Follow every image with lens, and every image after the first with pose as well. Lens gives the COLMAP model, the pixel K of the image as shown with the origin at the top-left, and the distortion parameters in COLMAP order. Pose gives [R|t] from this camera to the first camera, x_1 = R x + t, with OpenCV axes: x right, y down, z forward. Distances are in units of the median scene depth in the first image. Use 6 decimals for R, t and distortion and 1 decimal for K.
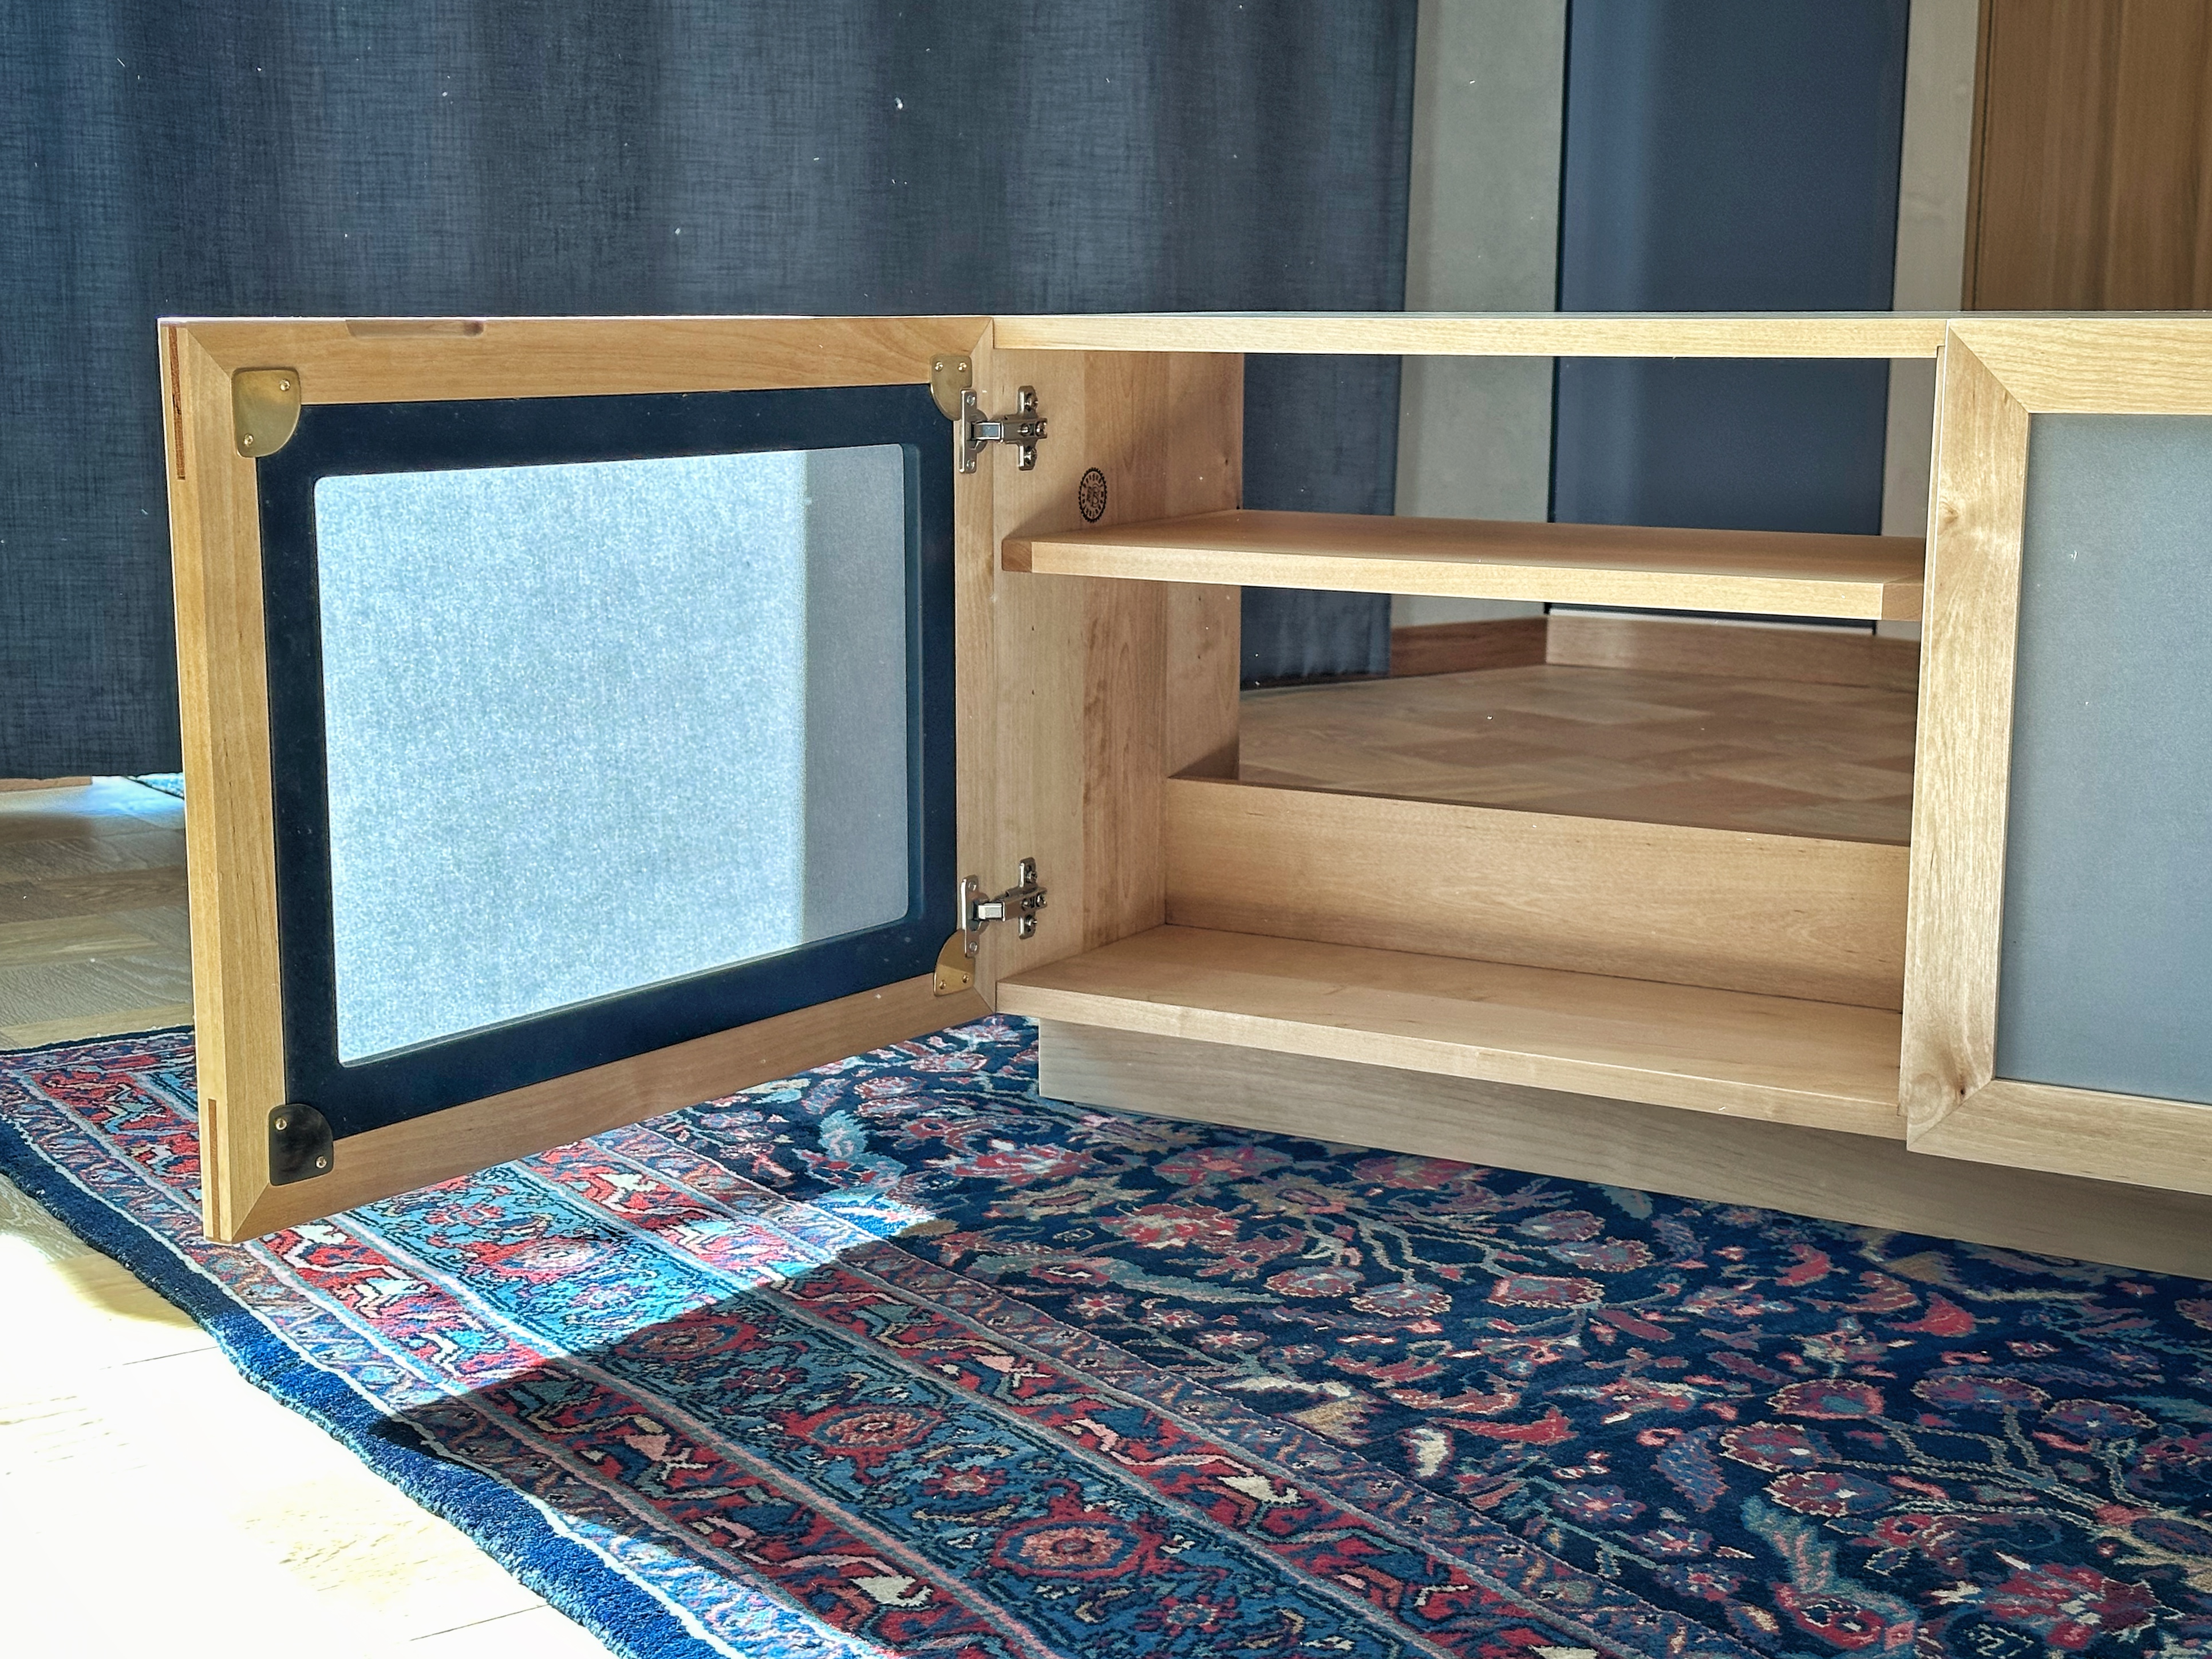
lens RADIAL K [[3174.6, 0, 1105.0], [0, 3174.6, 830.5], [0, 0, 1]] dist [0.139241, 0.000000]
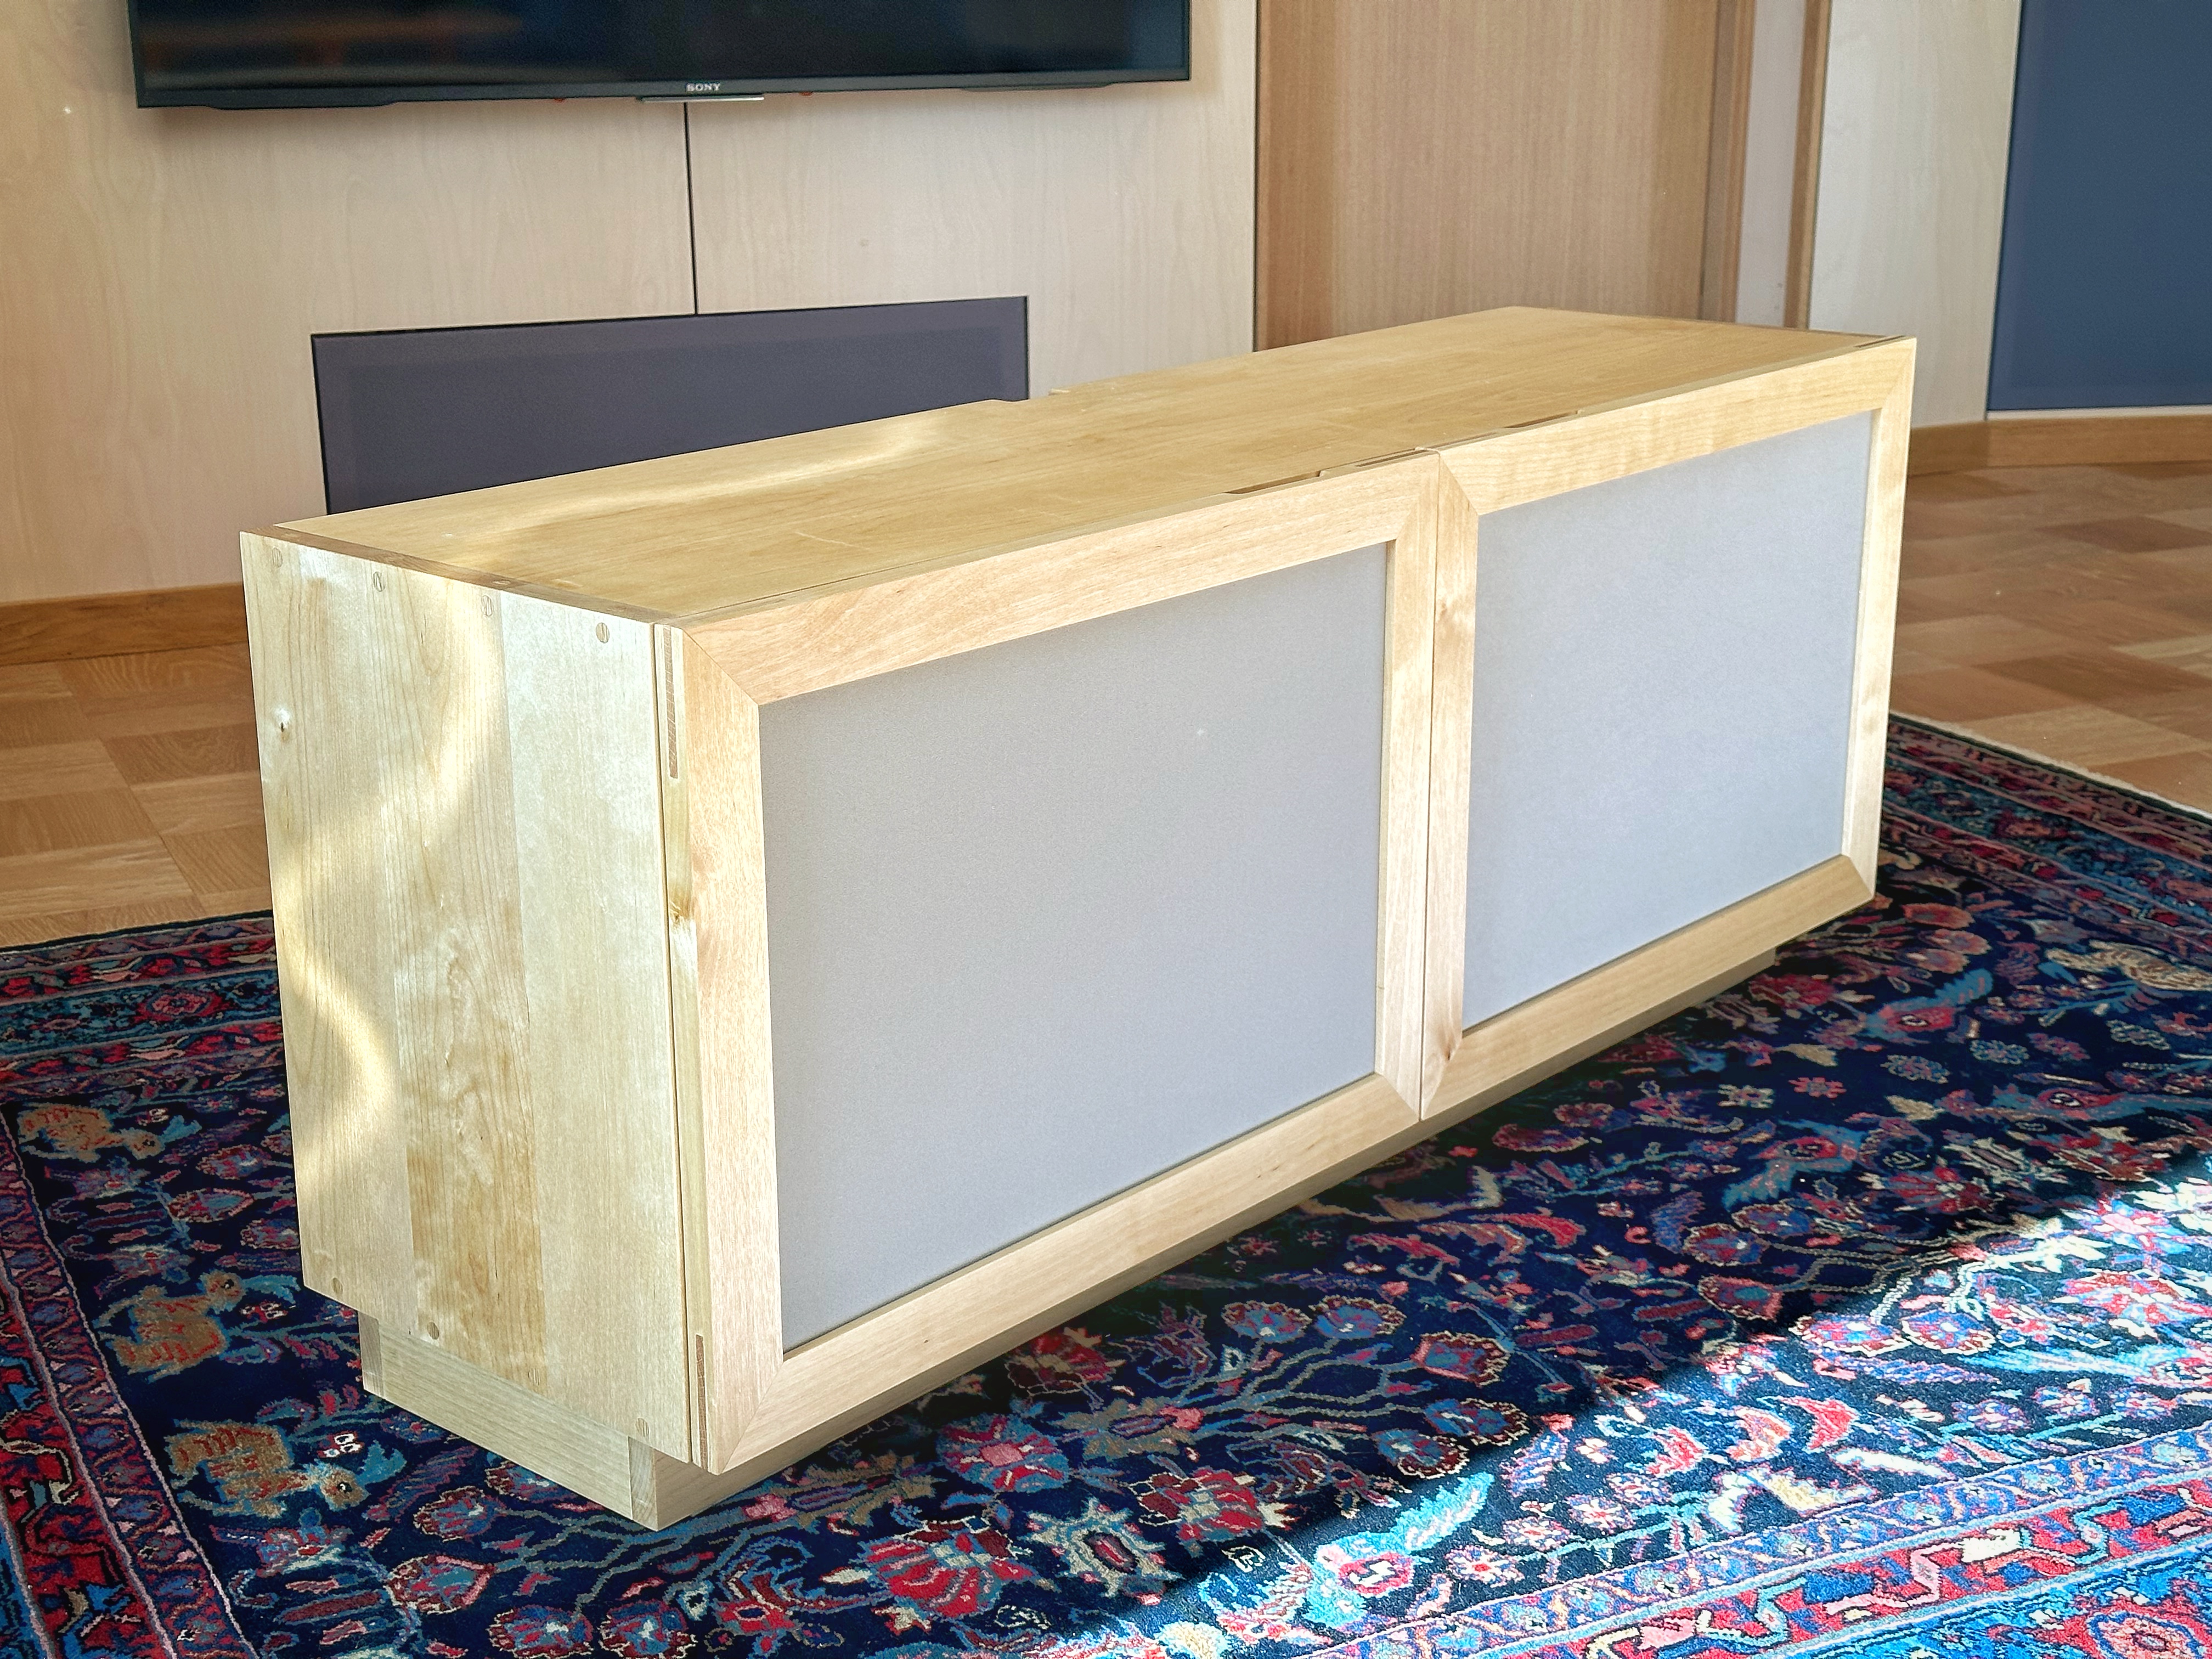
lens RADIAL K [[3174.6, 0, 1104.0], [0, 3174.6, 829.4], [0, 0, 1]] dist [0.139241, 0.000000]
pose [[0.168265, -0.299532, 0.939131, -0.899107], [0.162367, 0.948124, 0.273309, -0.365886], [-0.972278, 0.106495, 0.208170, 0.881993]]
